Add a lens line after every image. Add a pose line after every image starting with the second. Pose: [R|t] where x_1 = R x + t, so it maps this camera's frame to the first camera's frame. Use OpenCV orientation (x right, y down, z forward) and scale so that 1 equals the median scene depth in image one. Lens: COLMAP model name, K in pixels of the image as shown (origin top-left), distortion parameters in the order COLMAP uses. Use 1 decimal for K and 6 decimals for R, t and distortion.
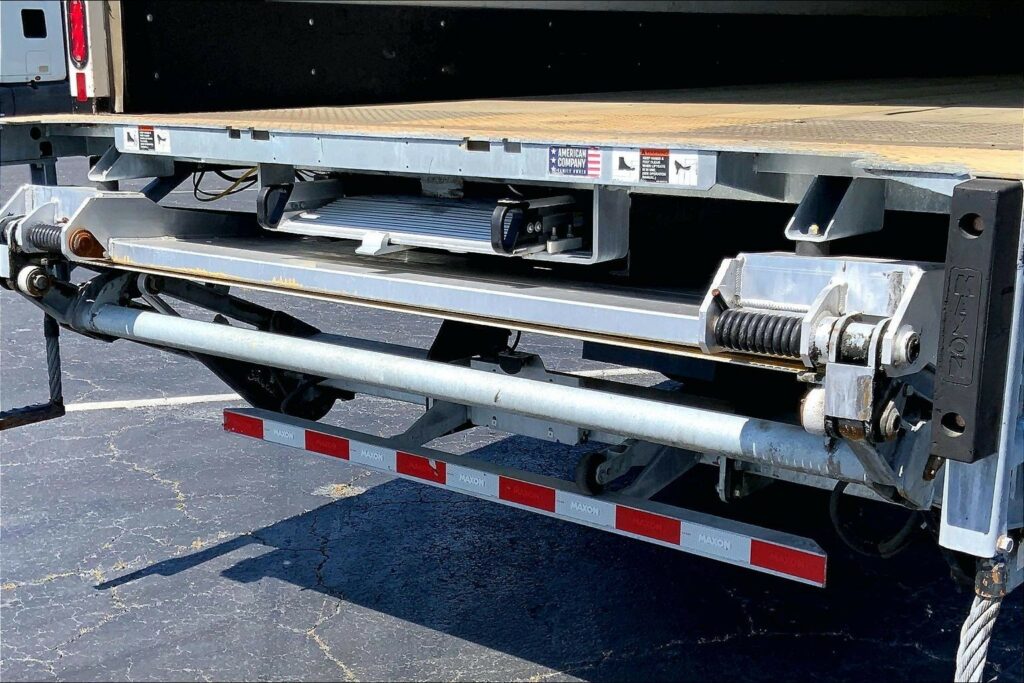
lens RADIAL K [[1295.3, 0, 512.0], [0, 1295.3, 341.5], [0, 0, 1]] dist [0.005059, 0.001634]
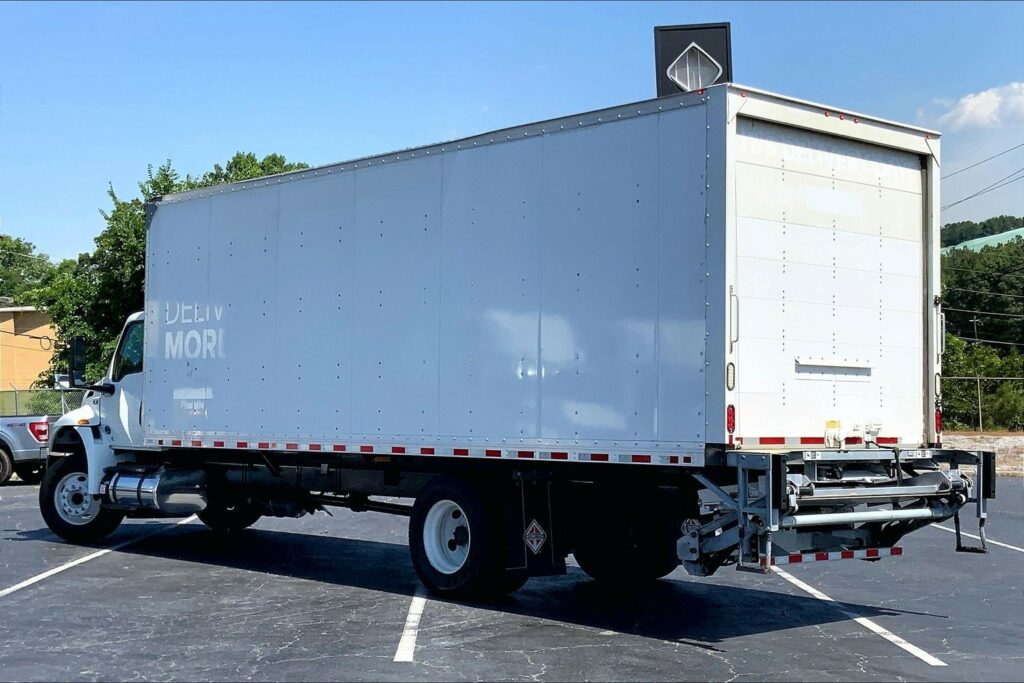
lens RADIAL K [[1387.8, 0, 512.0], [0, 1387.8, 341.5], [0, 0, 1]] dist [0.177839, -0.019015]
pose [[0.214917, 0.054025, 0.975137, -3.503880], [0.199732, 0.974934, -0.098034, -0.223910], [-0.955990, 0.215835, 0.198740, 0.911339]]
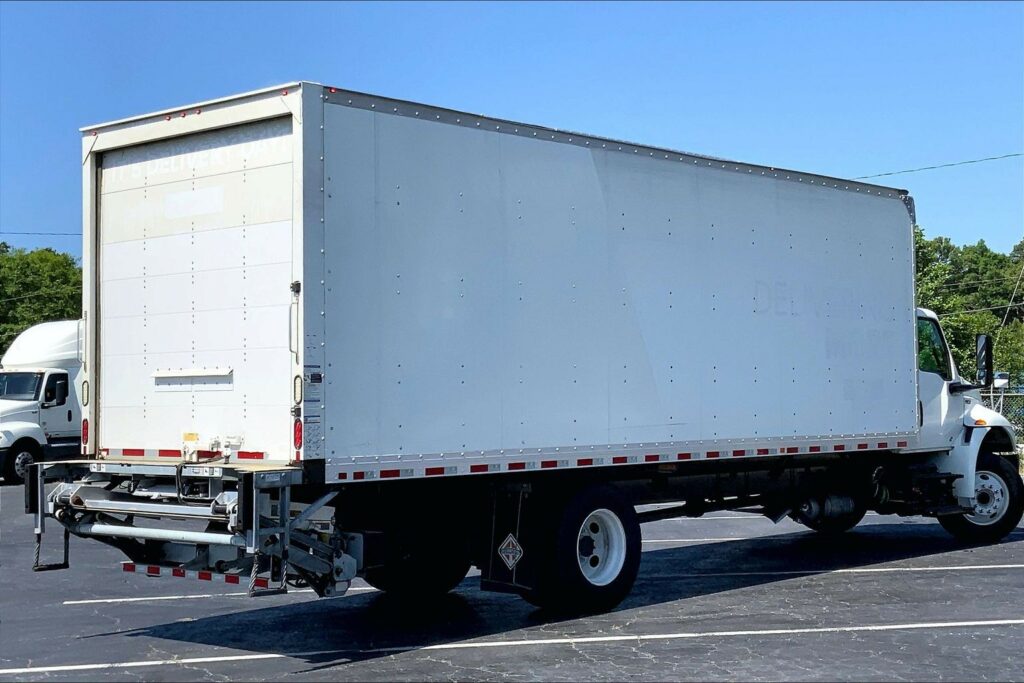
lens RADIAL K [[1518.4, 0, 512.0], [0, 1518.4, 341.5], [0, 0, 1]] dist [0.144549, -0.007288]
pose [[0.994636, -0.012073, -0.102734, 1.065726], [-0.014073, 0.968140, -0.250015, 0.451175], [0.102479, 0.250120, 0.962776, -2.484177]]
